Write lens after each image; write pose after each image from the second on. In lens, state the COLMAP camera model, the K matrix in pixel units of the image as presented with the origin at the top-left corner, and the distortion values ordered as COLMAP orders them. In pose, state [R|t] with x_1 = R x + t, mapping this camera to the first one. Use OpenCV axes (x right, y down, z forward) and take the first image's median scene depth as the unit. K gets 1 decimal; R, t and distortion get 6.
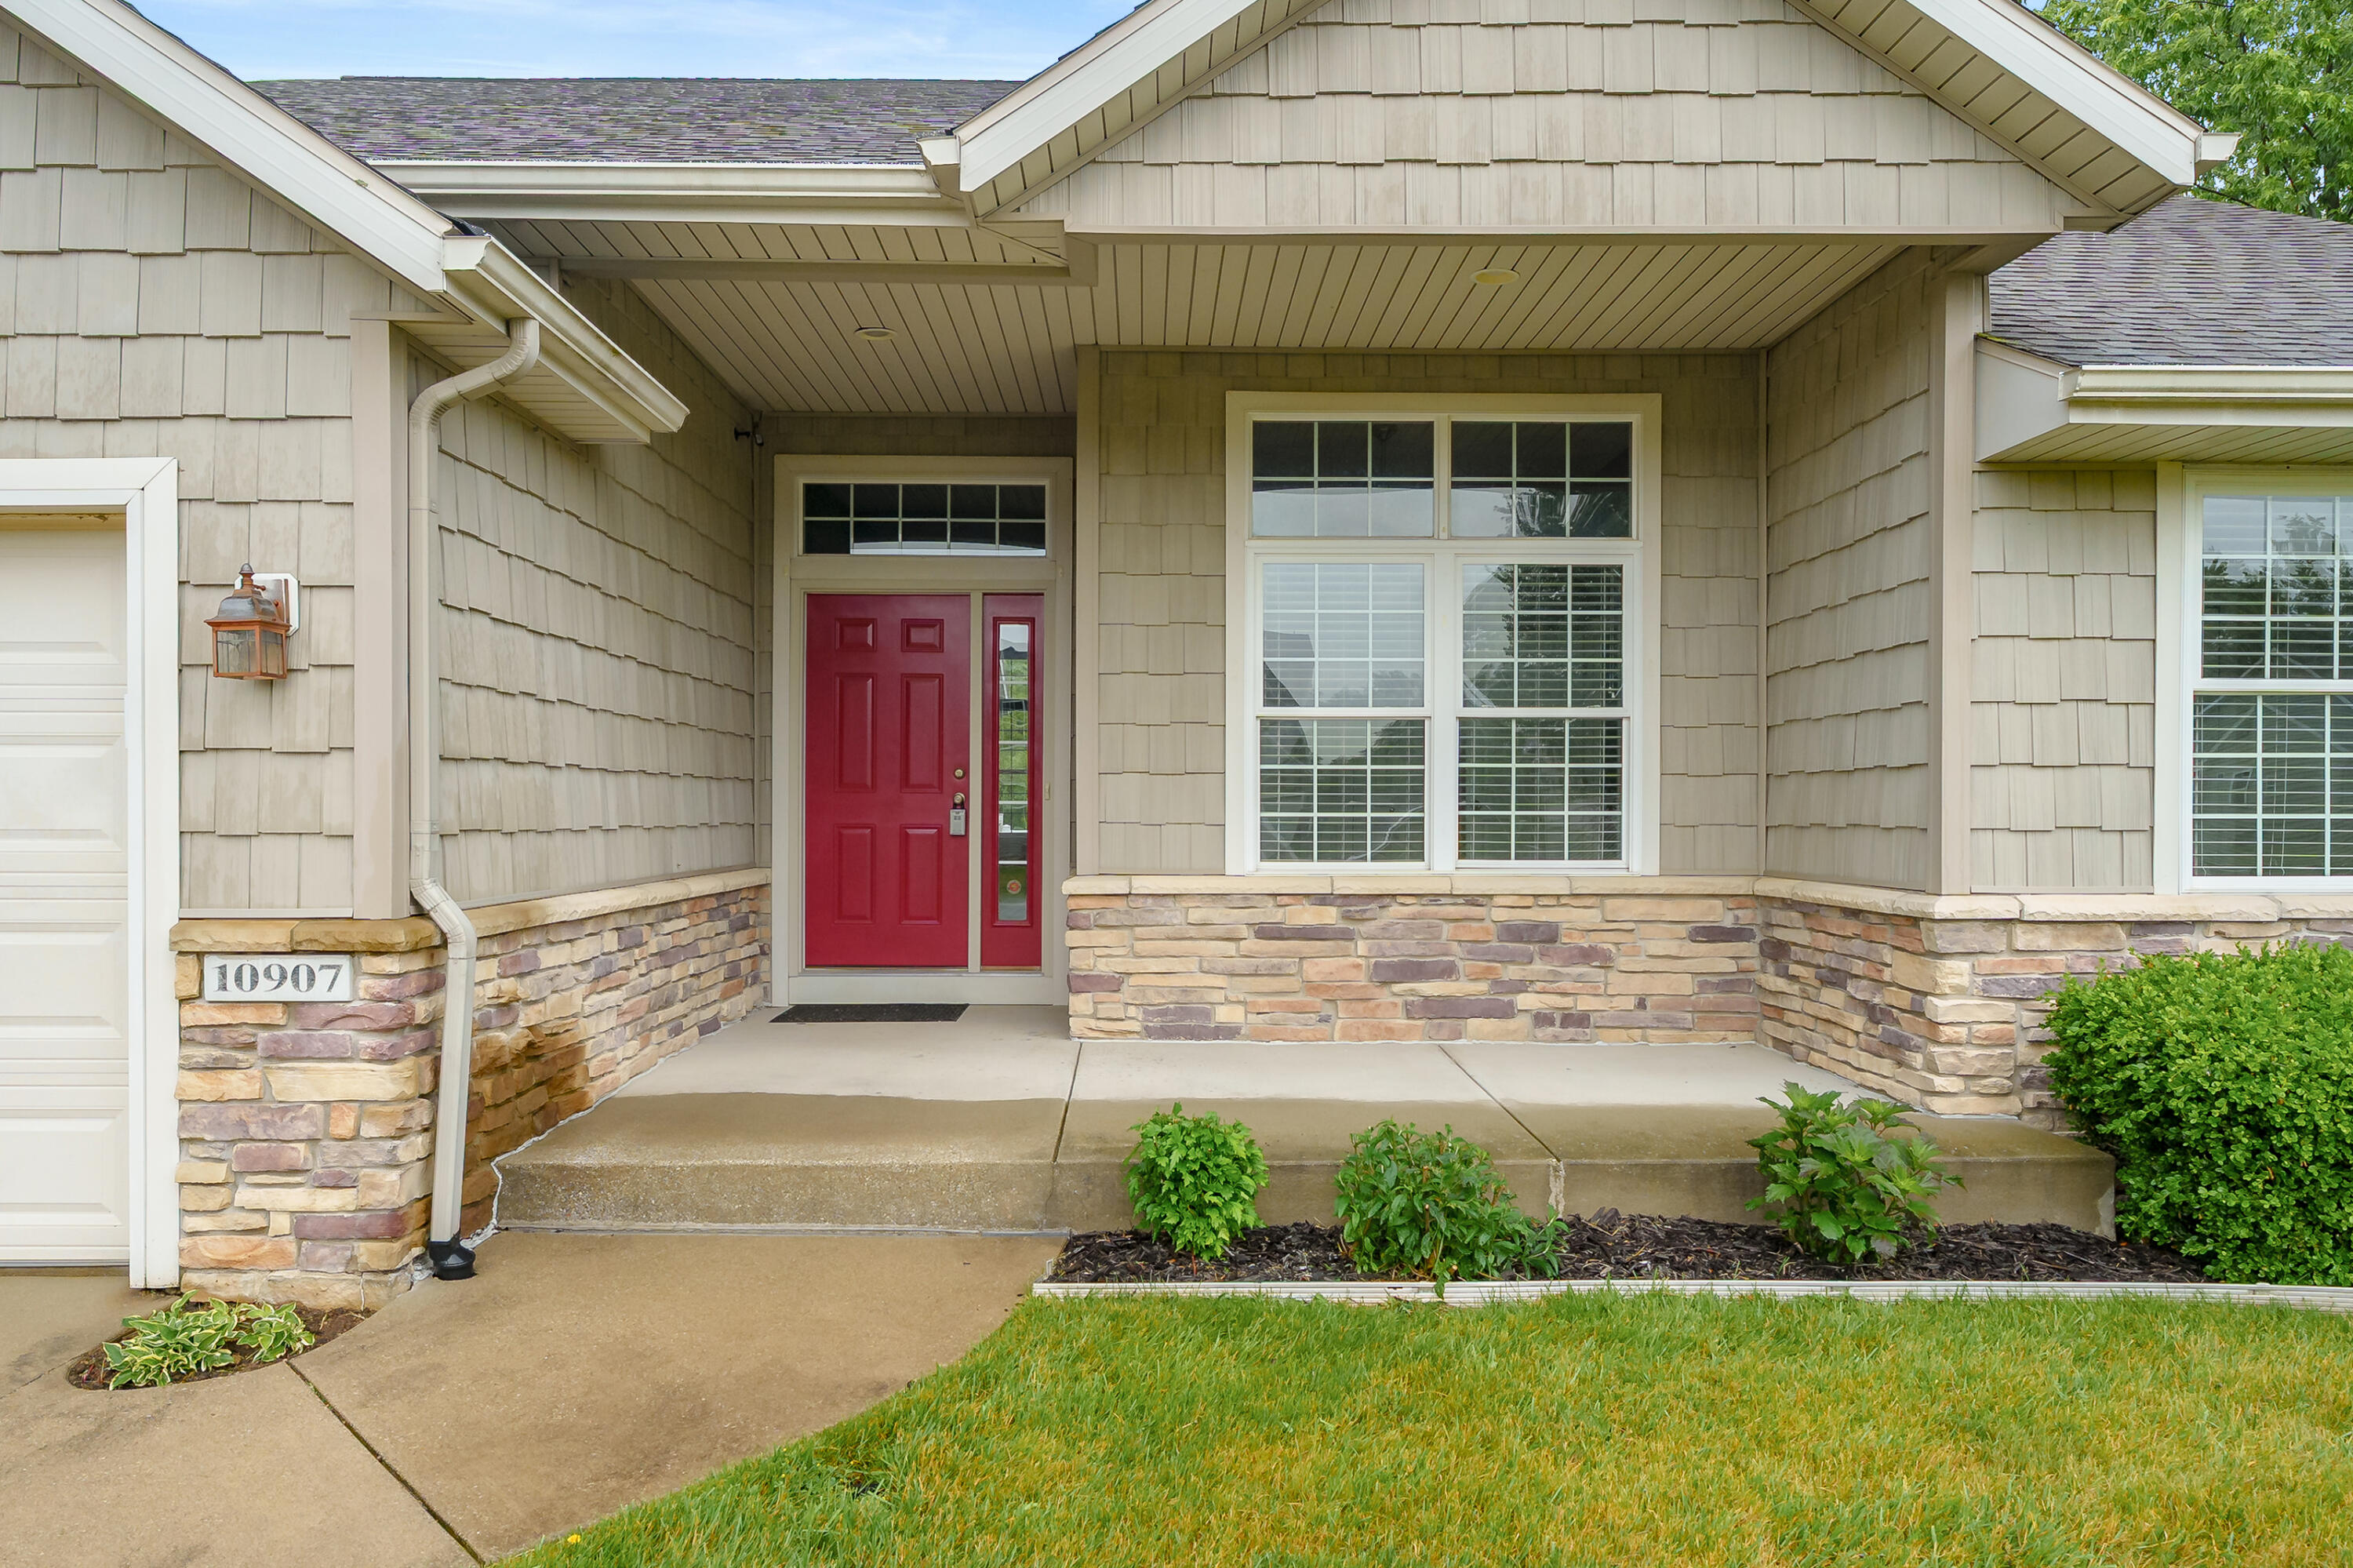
lens RADIAL K [[1557.1, 0, 1177.4], [0, 1557.1, 809.4], [0, 0, 1]] dist [-0.003073, -0.000704]
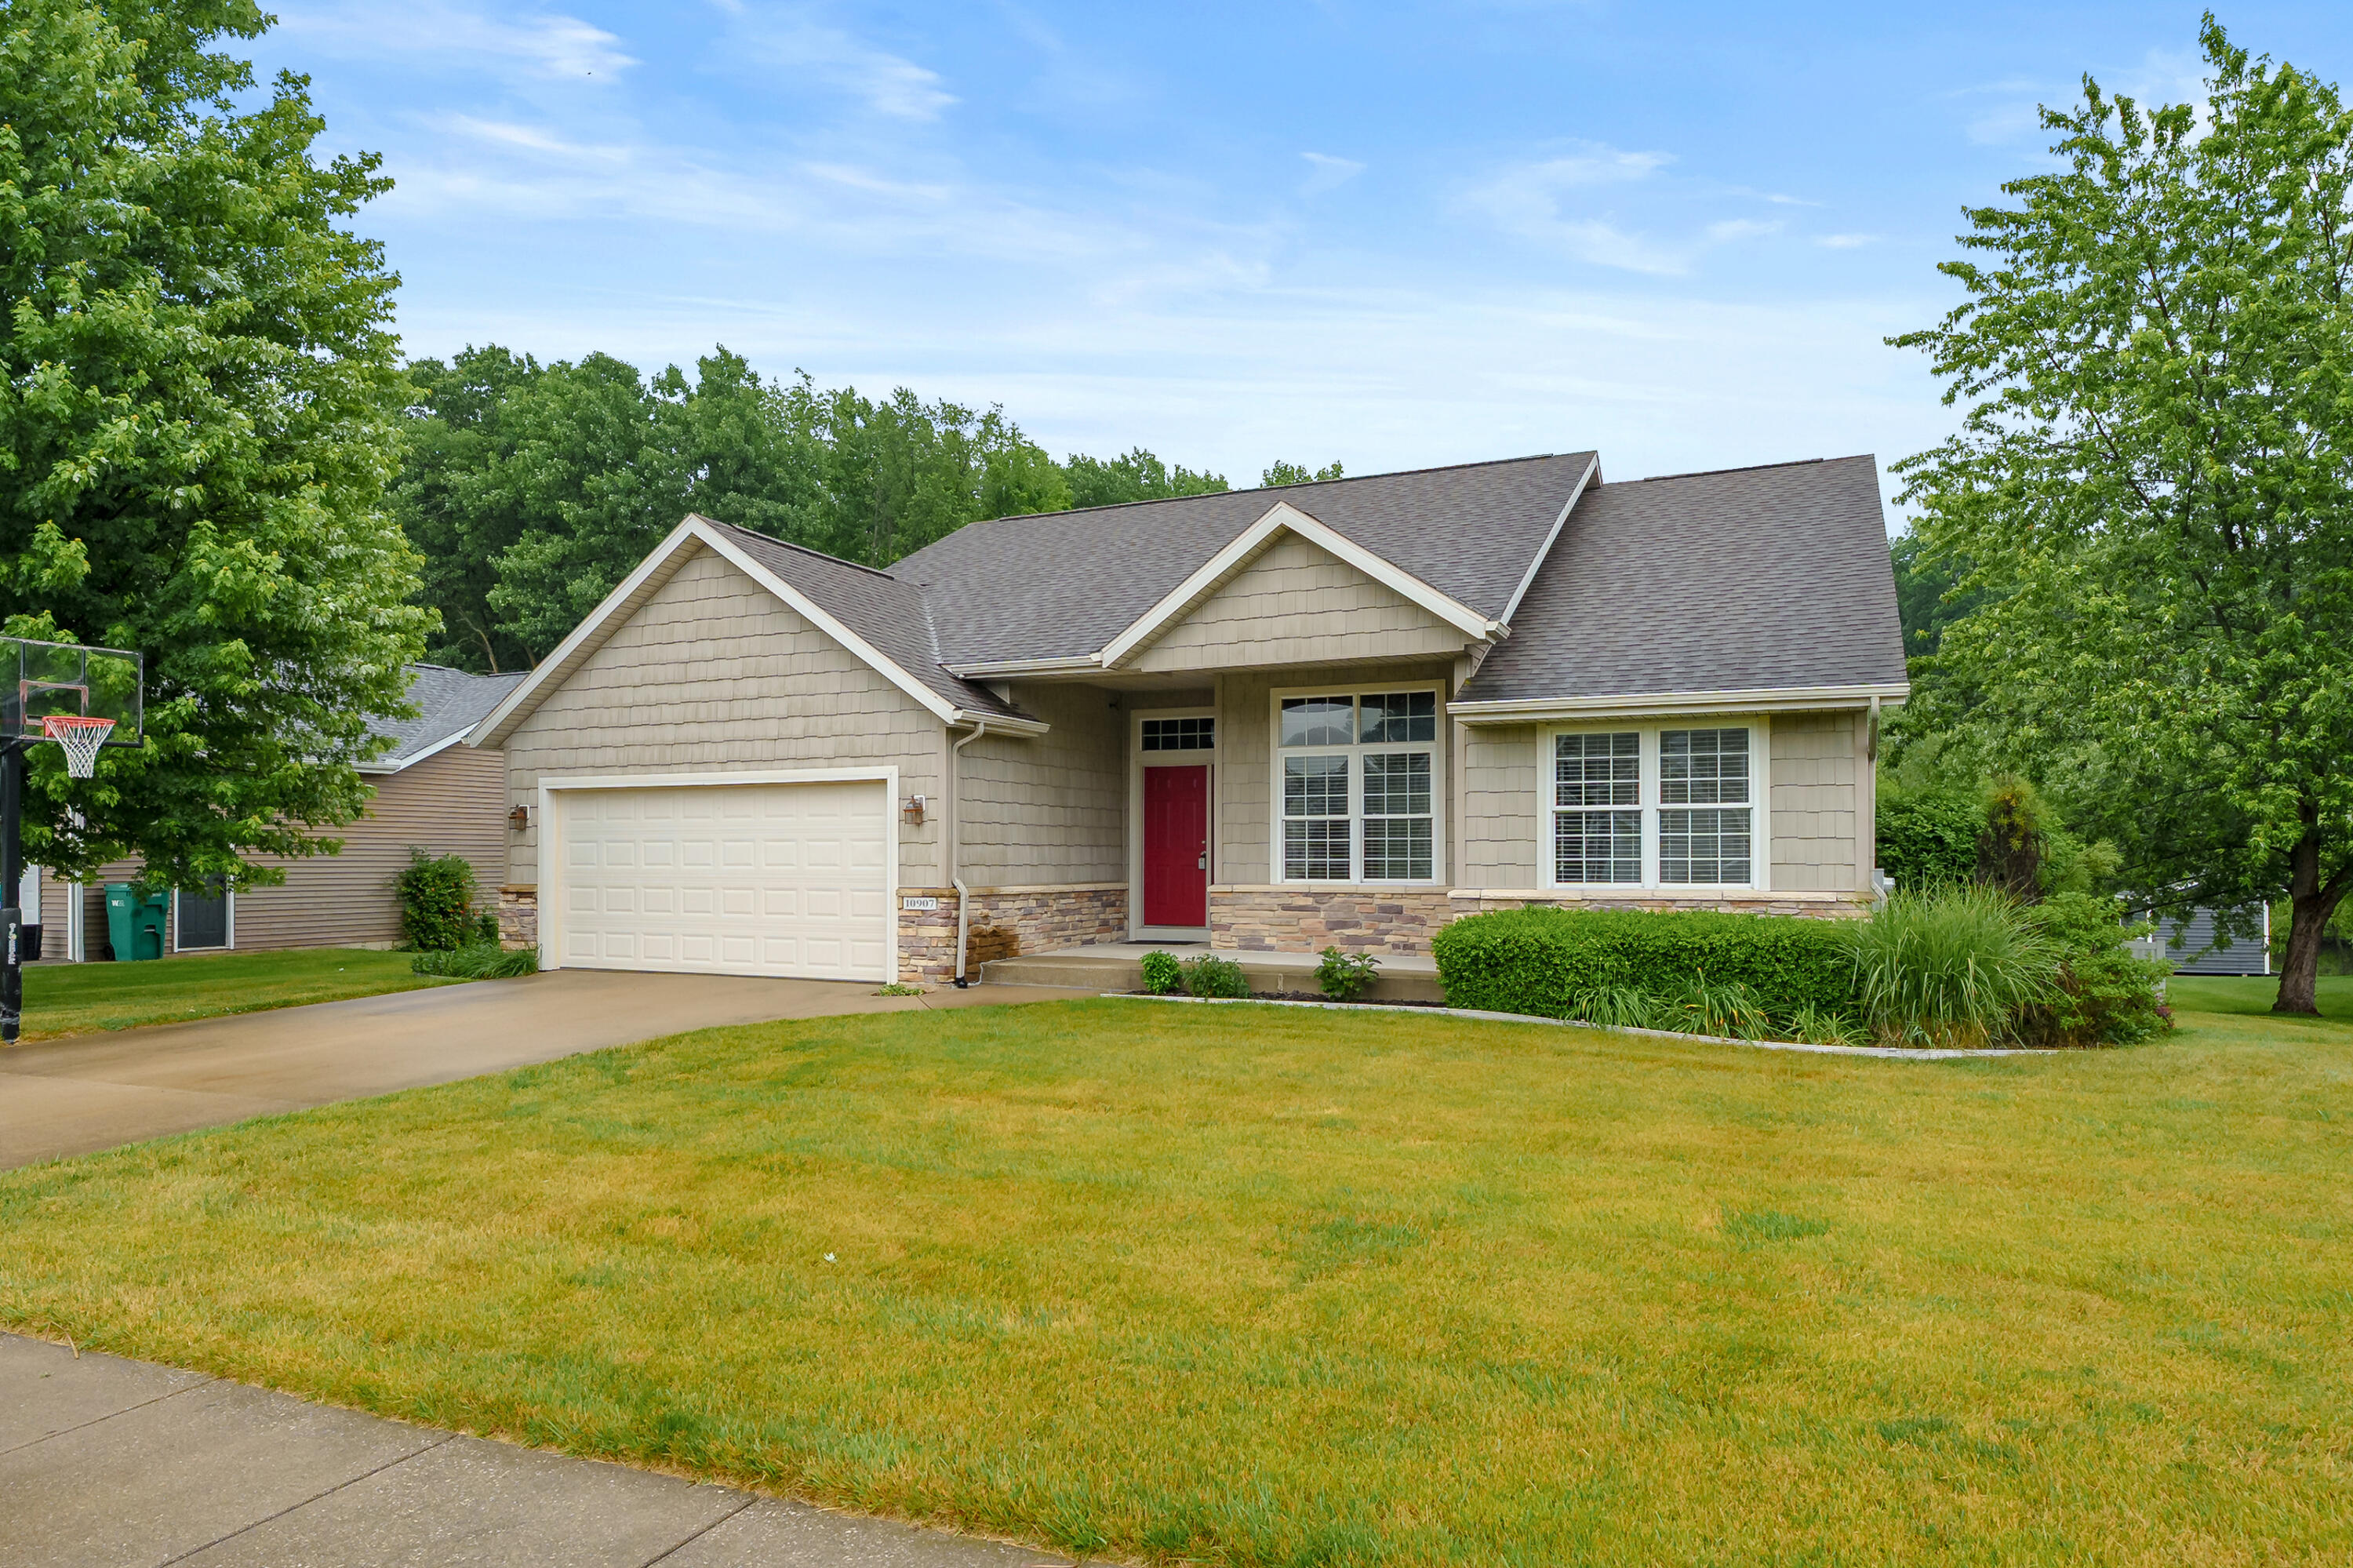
lens RADIAL K [[1249.1, 0, 1175.0], [0, 1249.1, 825.5], [0, 0, 1]] dist [-0.001010, 0.001225]
pose [[0.914494, -0.012787, -0.404397, 0.698615], [0.002302, 0.999649, -0.026403, 0.001002], [0.404593, 0.023214, 0.914202, -0.874927]]
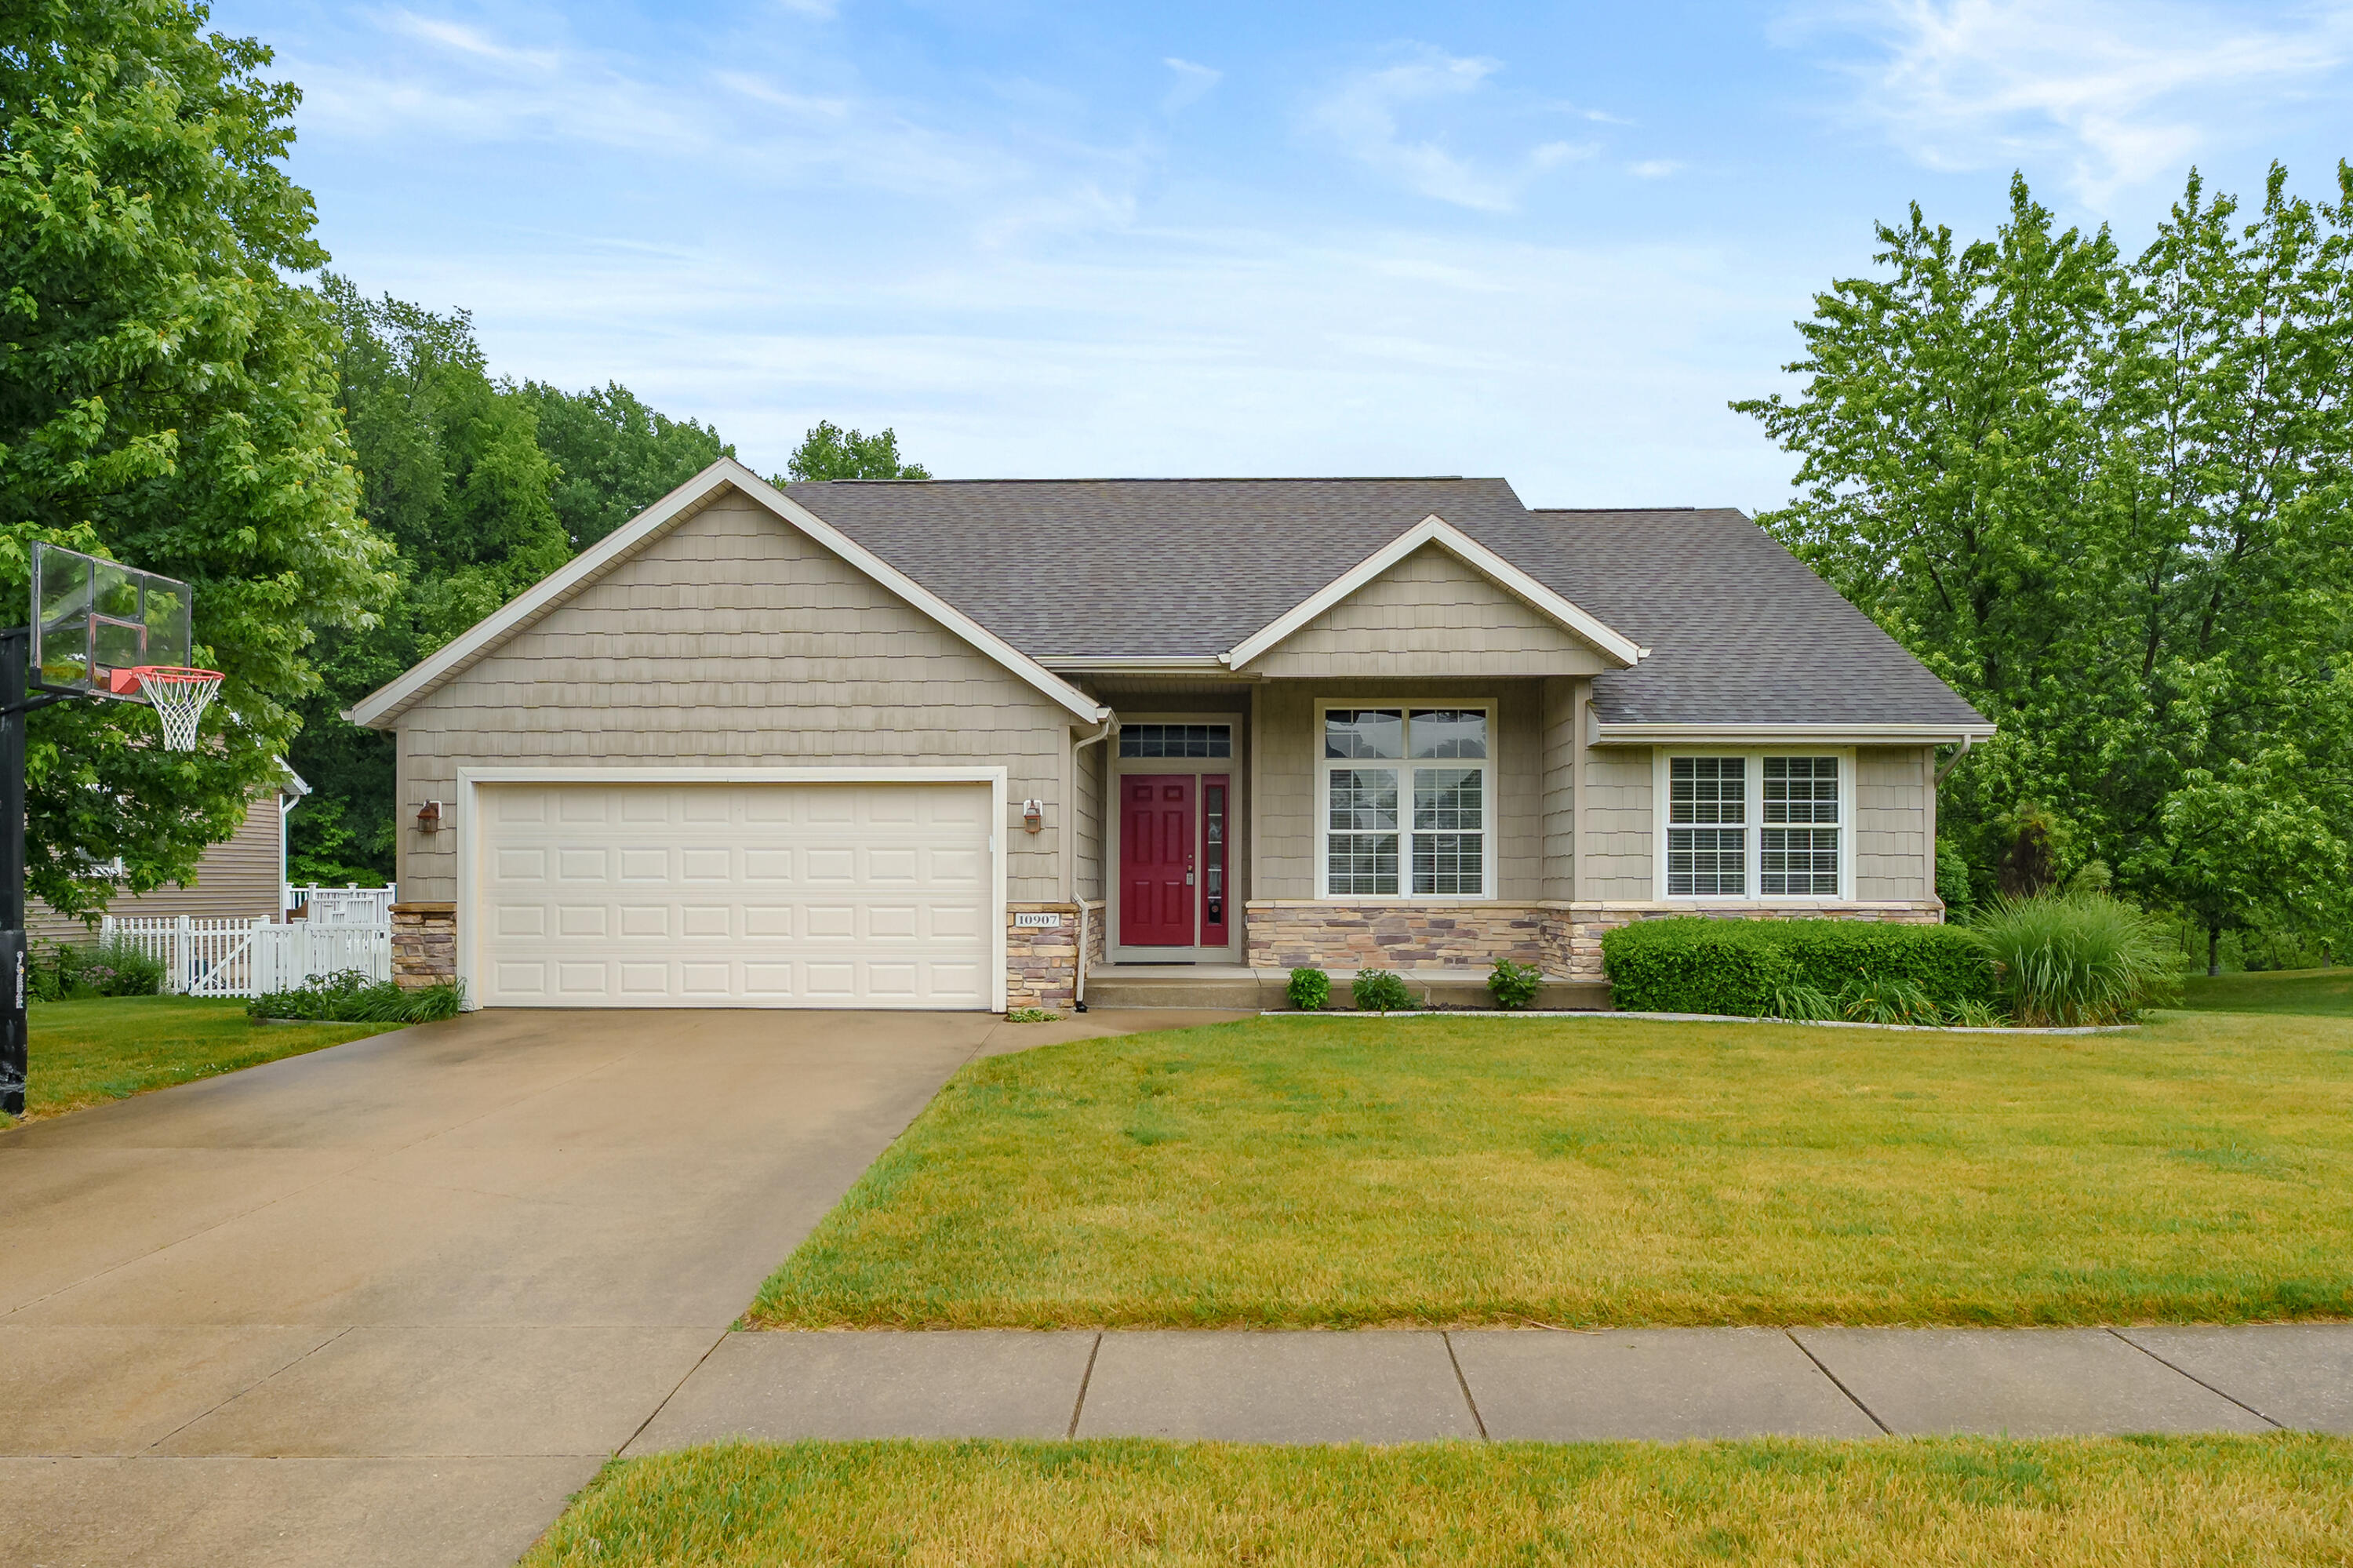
lens RADIAL K [[1410.4, 0, 1169.3], [0, 1410.4, 858.1], [0, 0, 1]] dist [-0.003365, -0.000731]
pose [[0.998214, -0.001180, -0.059728, -0.062600], [0.000168, 0.999856, -0.016941, 0.014977], [0.059739, 0.016901, 0.998071, -1.187589]]
